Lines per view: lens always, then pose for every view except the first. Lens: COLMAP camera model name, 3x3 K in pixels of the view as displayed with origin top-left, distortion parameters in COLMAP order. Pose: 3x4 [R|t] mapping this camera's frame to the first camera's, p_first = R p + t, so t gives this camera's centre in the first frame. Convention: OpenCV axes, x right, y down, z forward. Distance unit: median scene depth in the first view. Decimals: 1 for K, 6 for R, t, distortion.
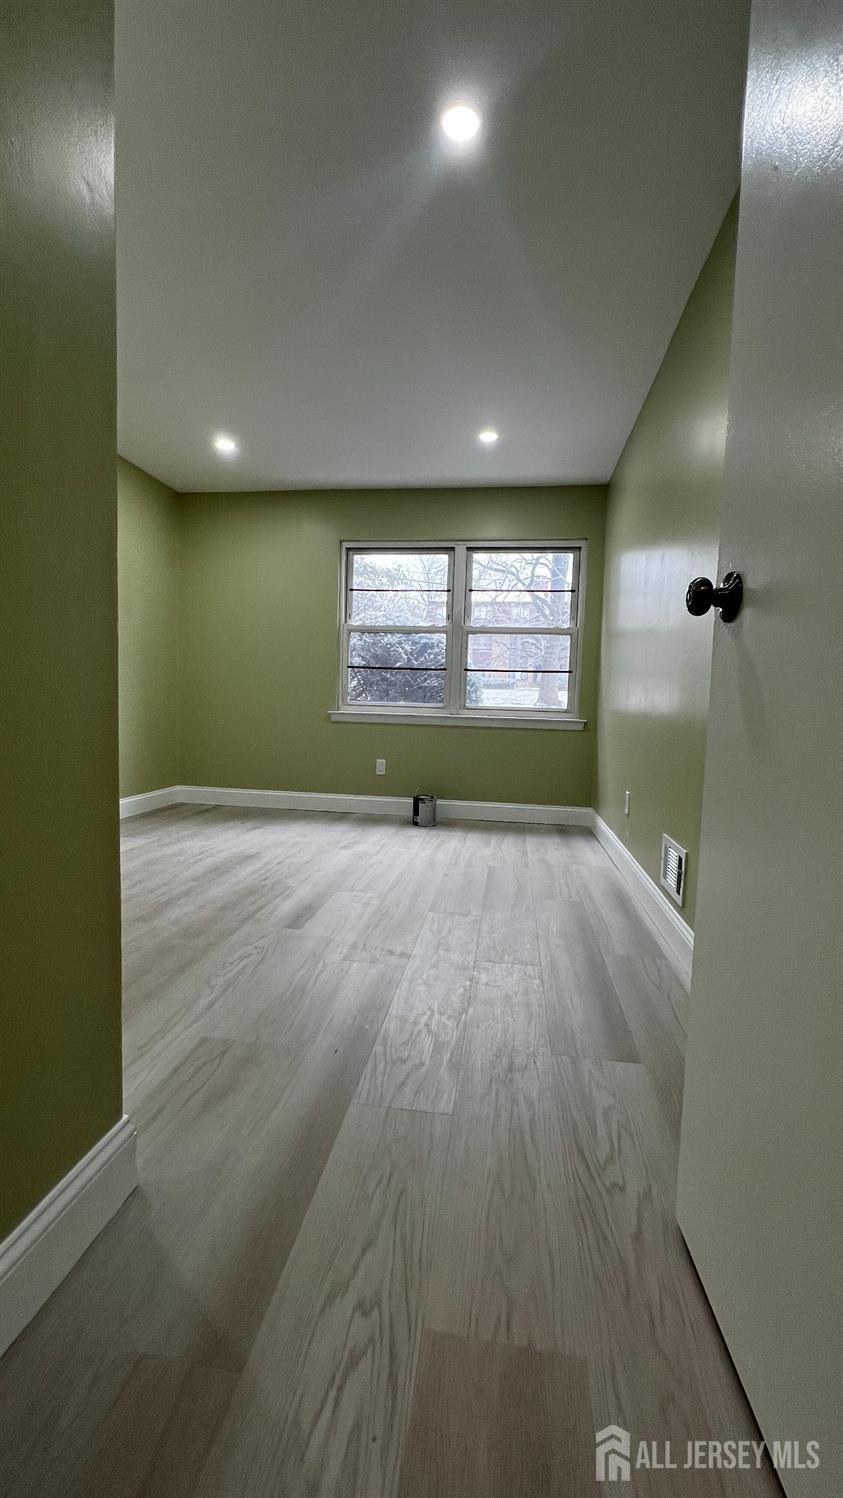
lens RADIAL K [[599.4, 0, 424.5], [0, 599.4, 745.8], [0, 0, 1]] dist [-0.003905, -0.000377]
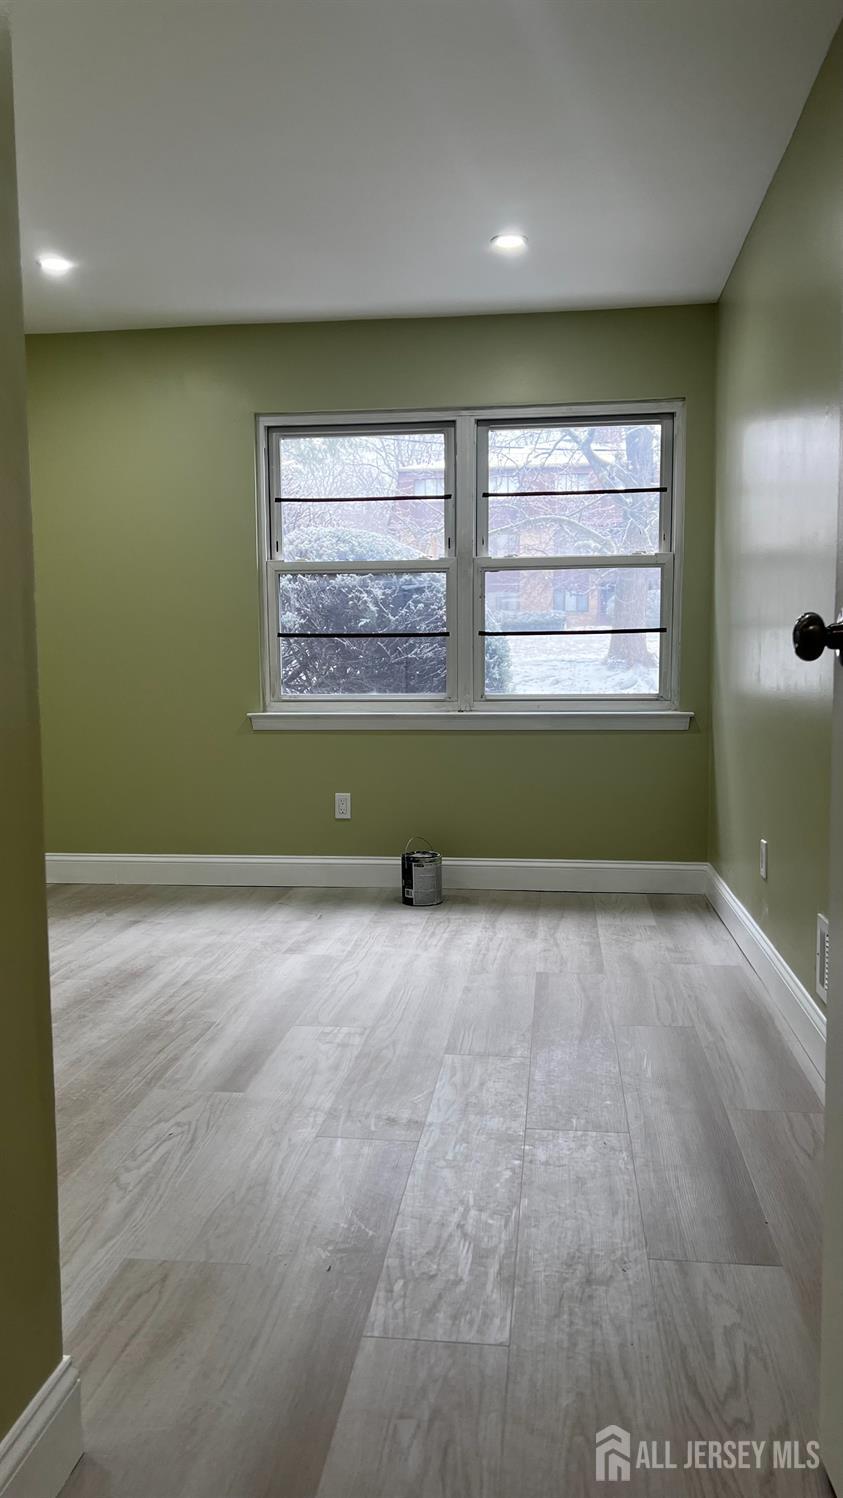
lens RADIAL K [[1111.4, 0, 416.1], [0, 1111.4, 758.4], [0, 0, 1]] dist [0.050267, -0.044050]
pose [[0.999097, -0.041092, 0.010799, -0.021875], [0.040938, 0.999062, 0.014116, -0.042363], [-0.011369, -0.013661, 0.999842, -0.138749]]
